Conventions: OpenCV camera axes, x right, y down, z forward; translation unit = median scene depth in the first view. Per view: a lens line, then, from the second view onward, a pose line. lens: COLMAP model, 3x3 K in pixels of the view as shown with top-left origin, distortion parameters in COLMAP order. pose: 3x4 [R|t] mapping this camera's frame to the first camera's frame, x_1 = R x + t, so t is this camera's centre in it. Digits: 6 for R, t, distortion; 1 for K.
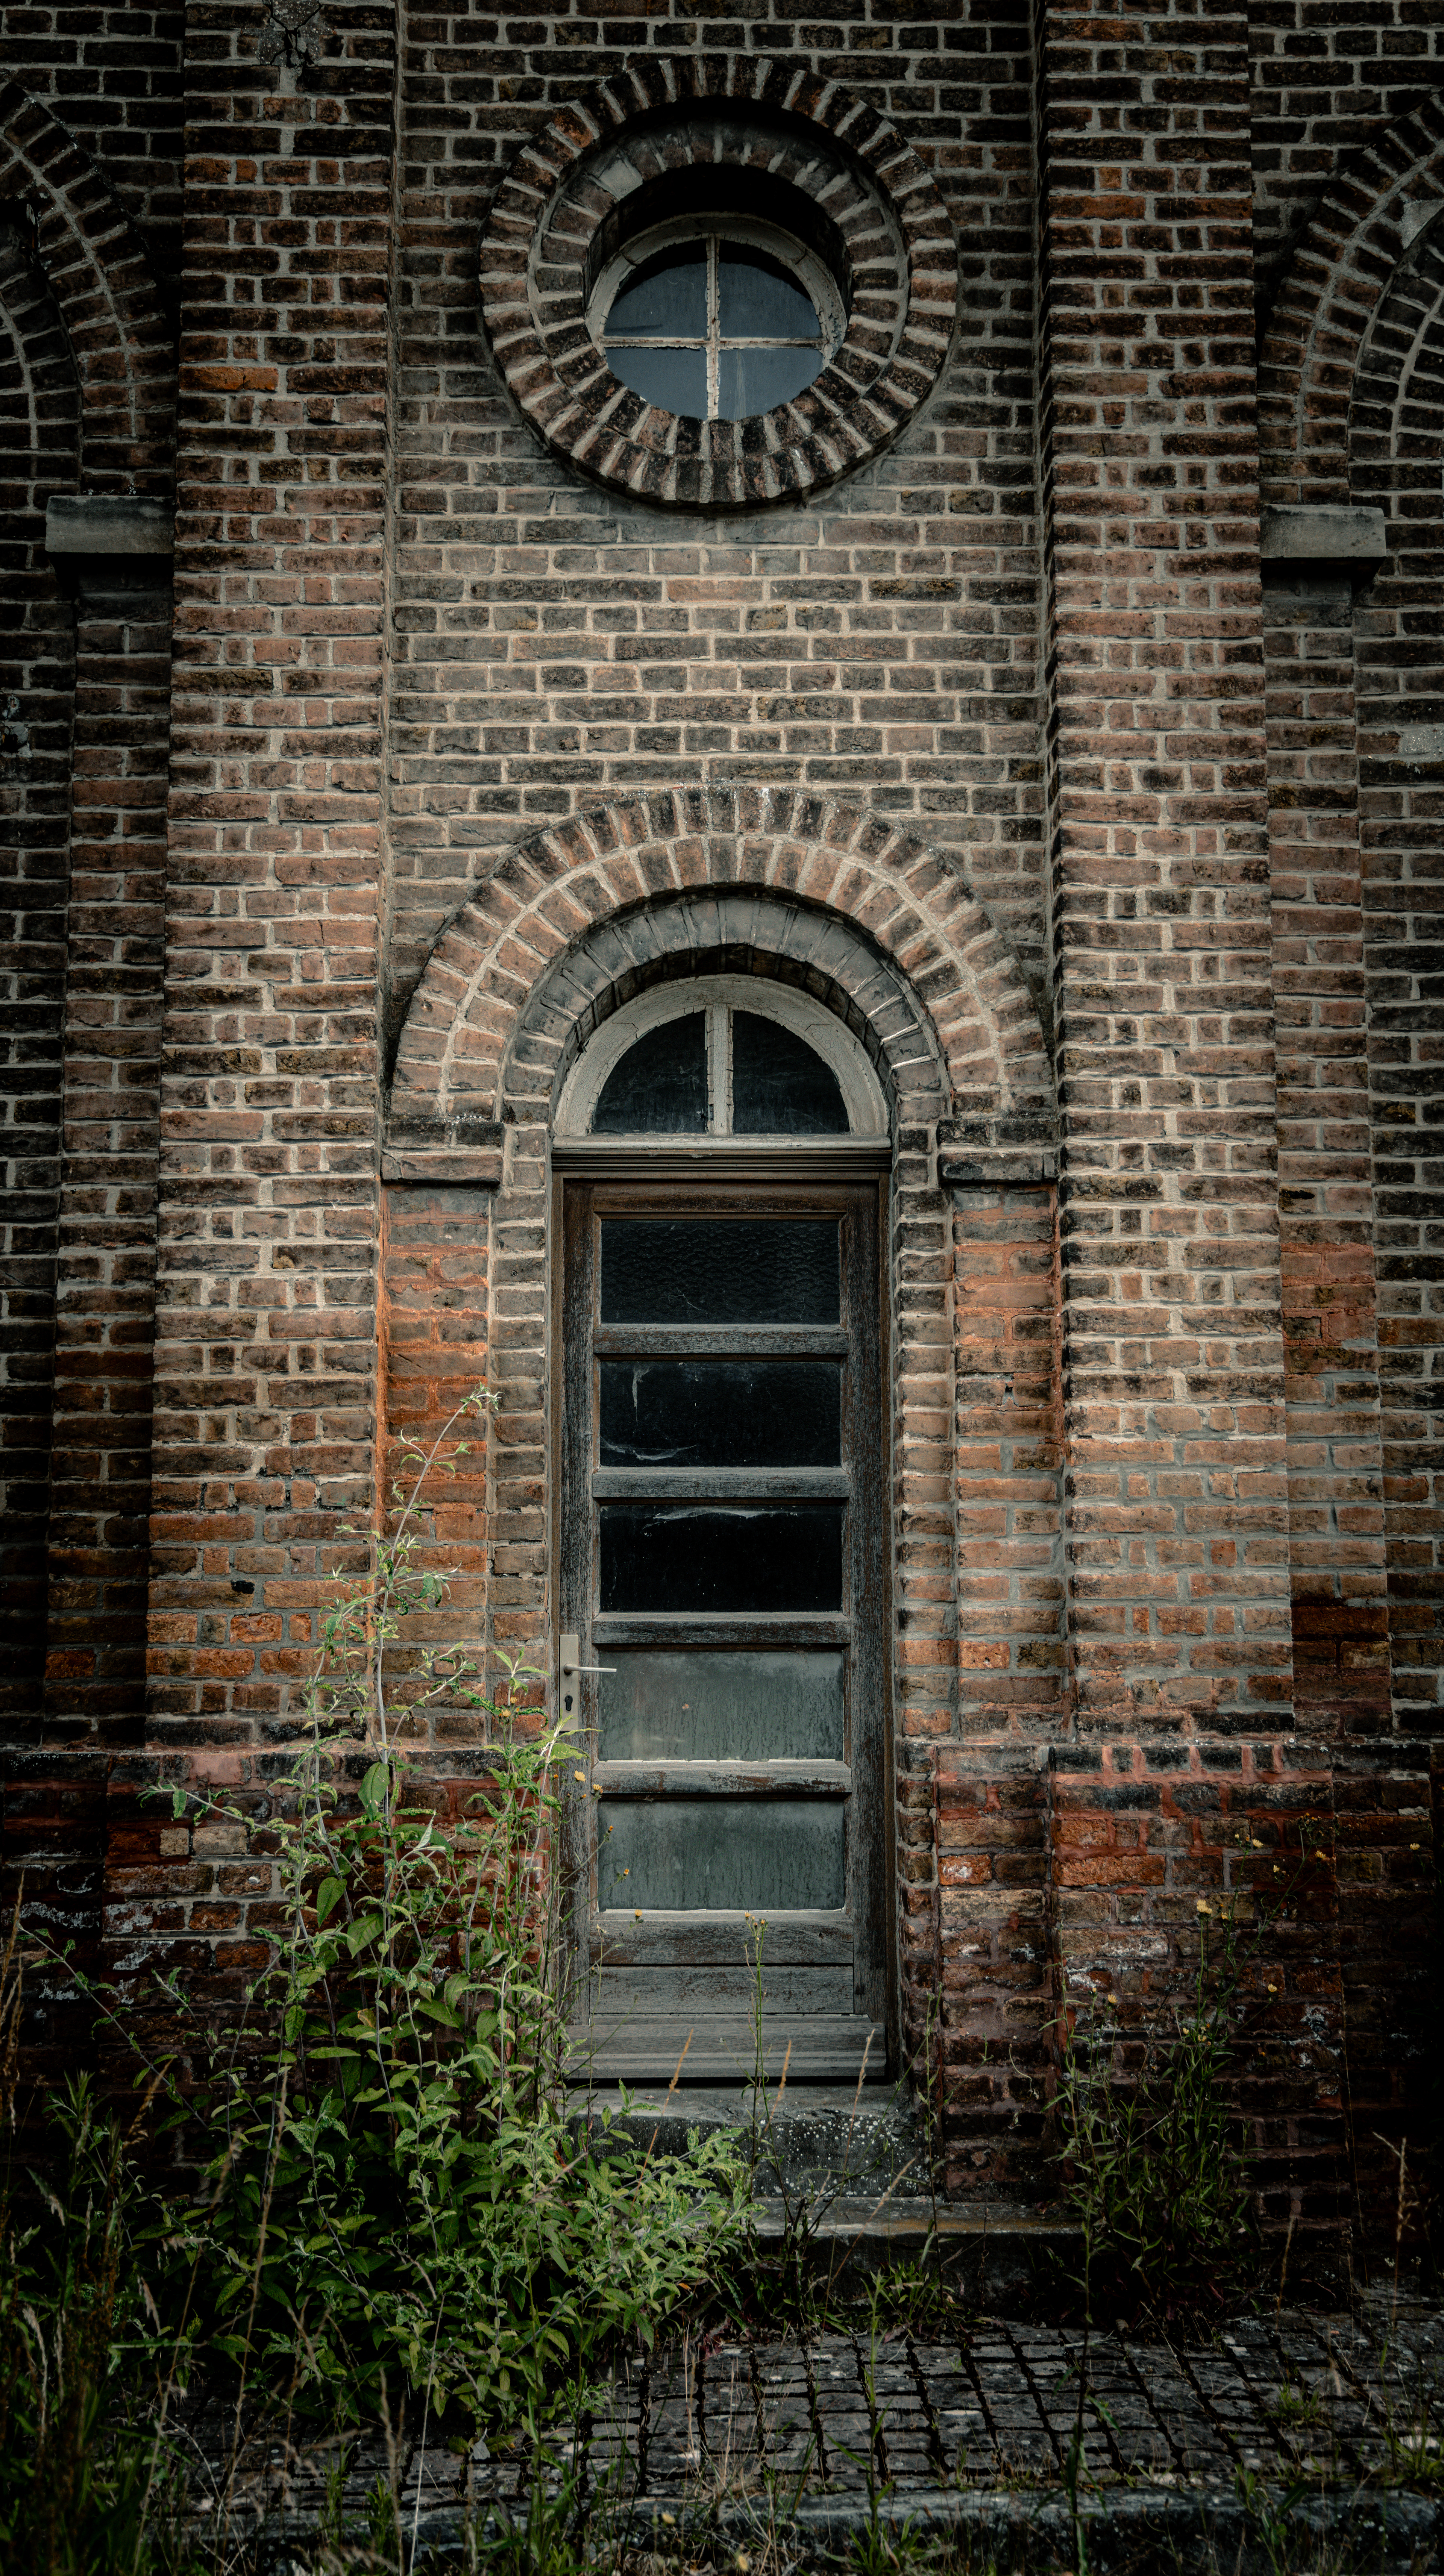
lens RADIAL K [[2179.2, 0, 724.6], [0, 2179.2, 1290.7], [0, 0, 1]] dist [0.003709, 0.002746]
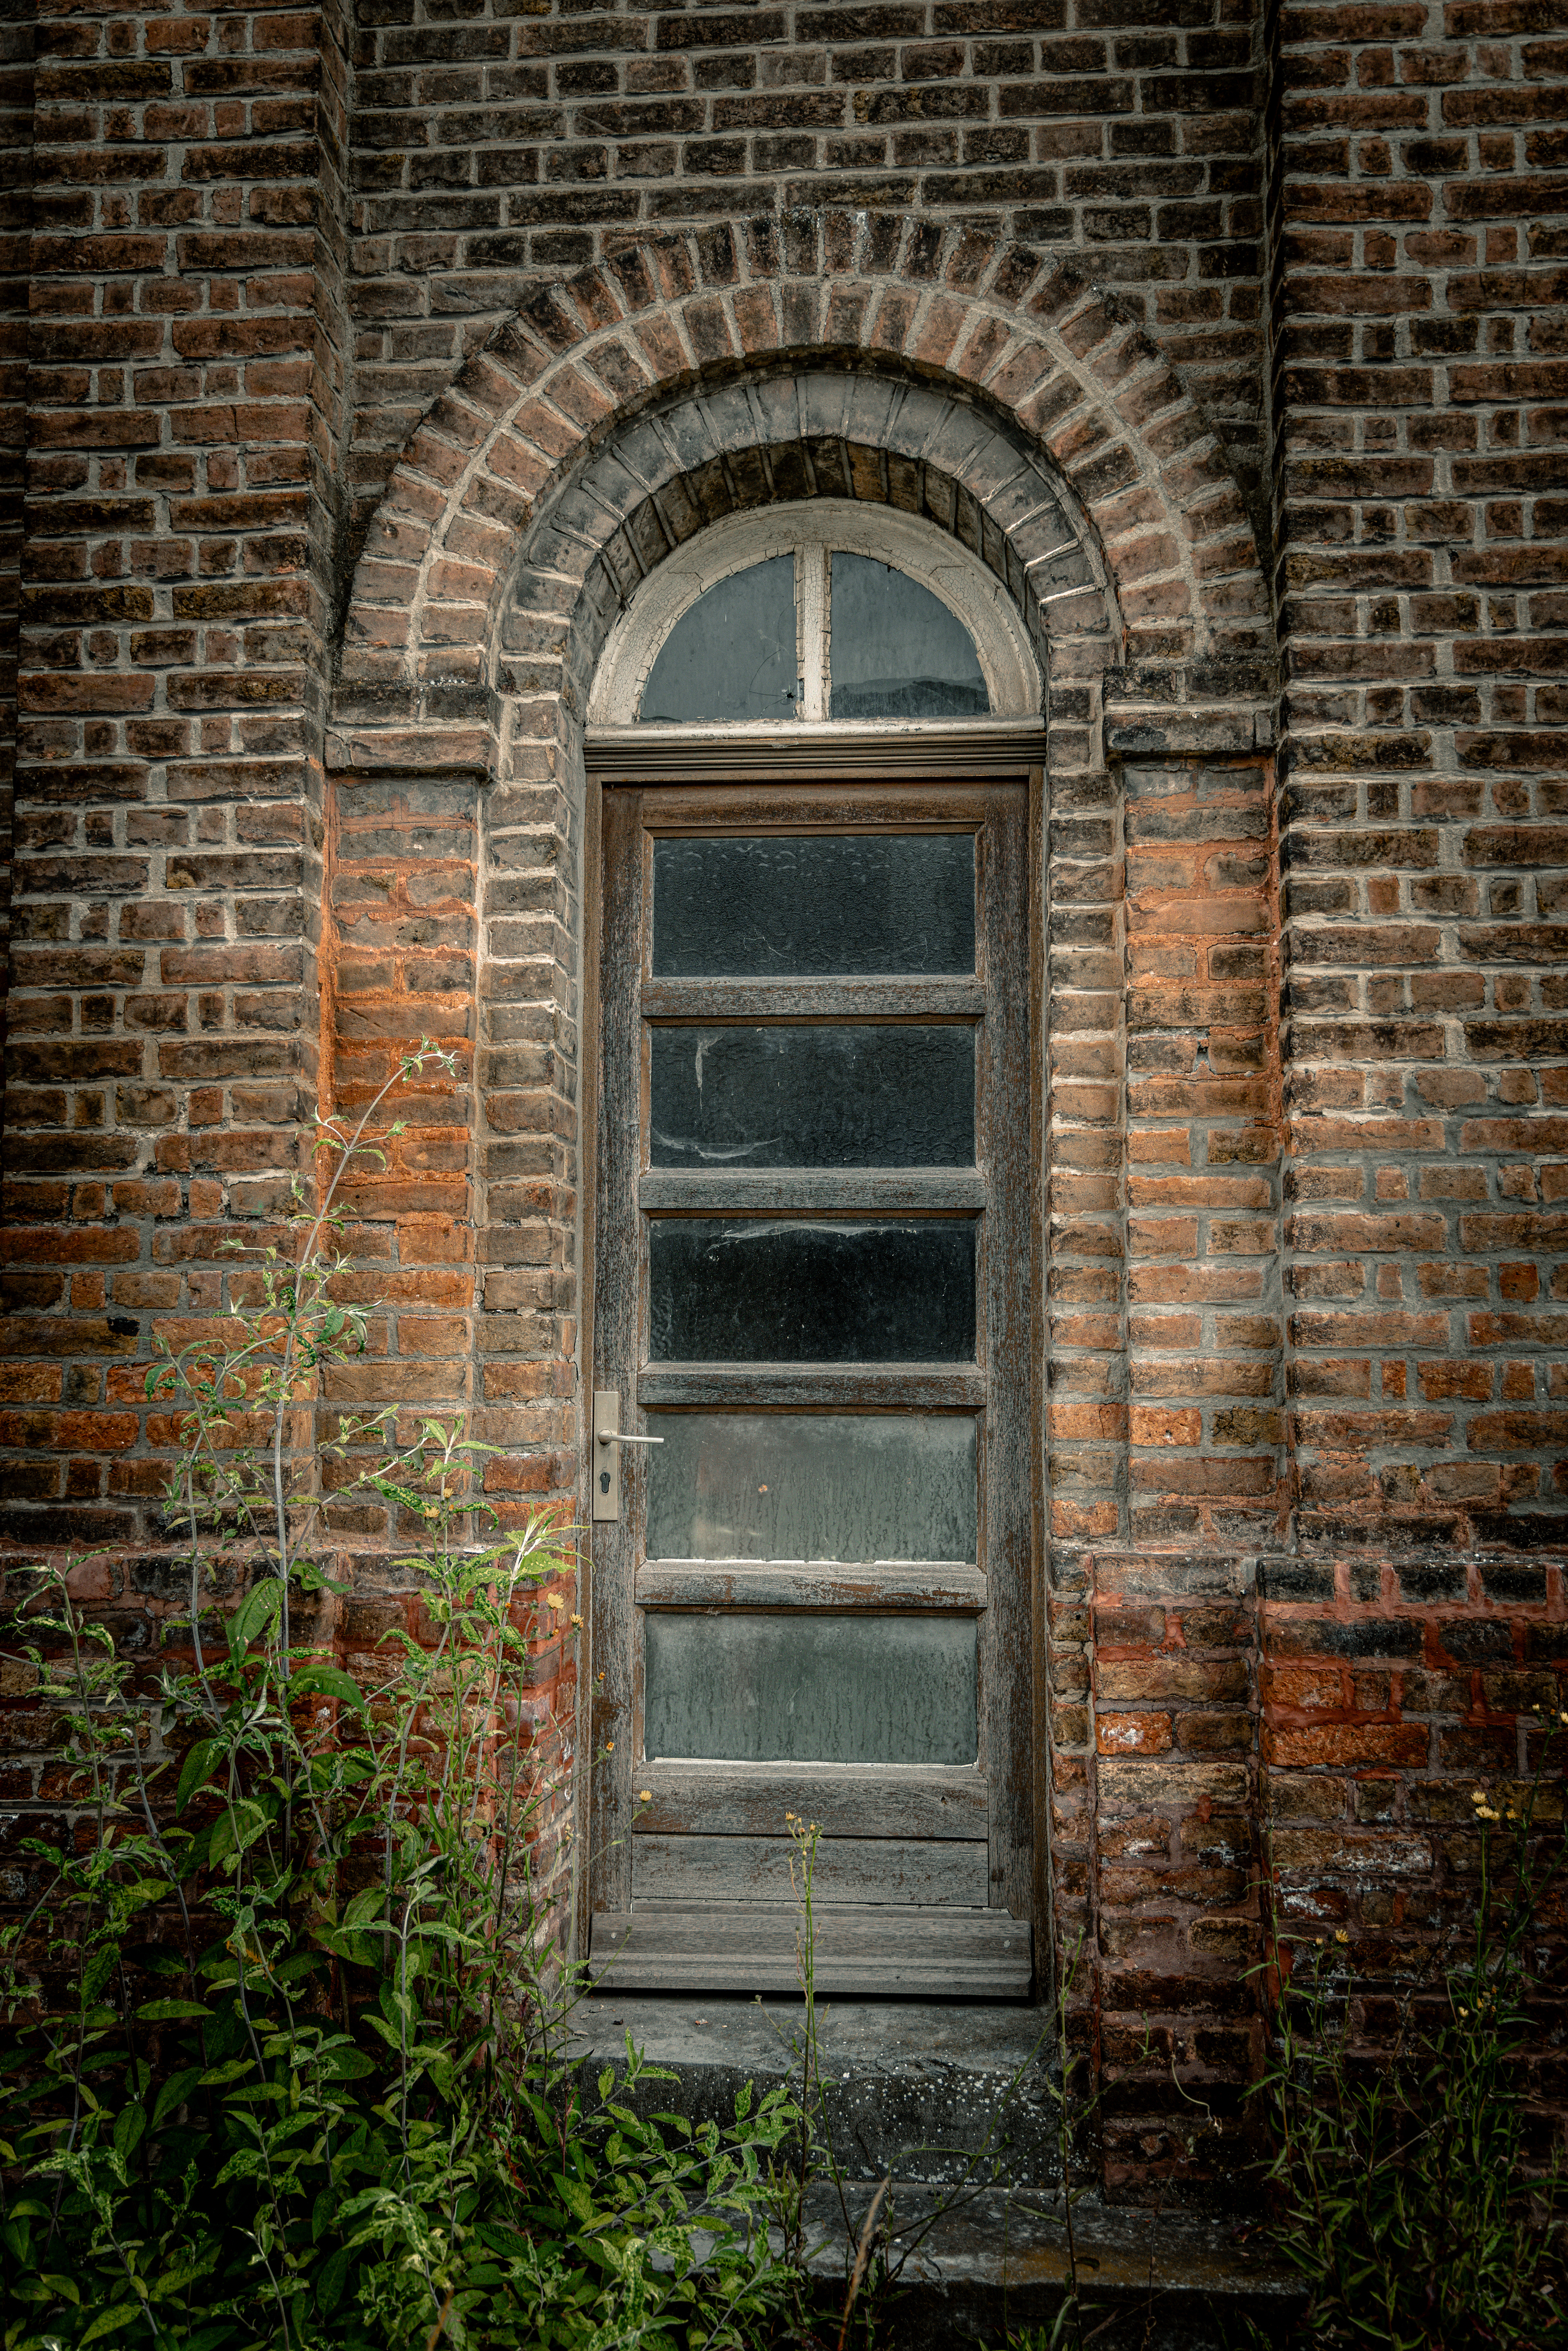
lens RADIAL K [[2055.6, 0, 781.9], [0, 2055.6, 1172.2], [0, 0, 1]] dist [0.009866, 0.000980]
pose [[0.995464, -0.003726, -0.095061, 0.057668], [0.009361, 0.998220, 0.058906, 0.043674], [0.094672, -0.059529, 0.993727, 0.323260]]
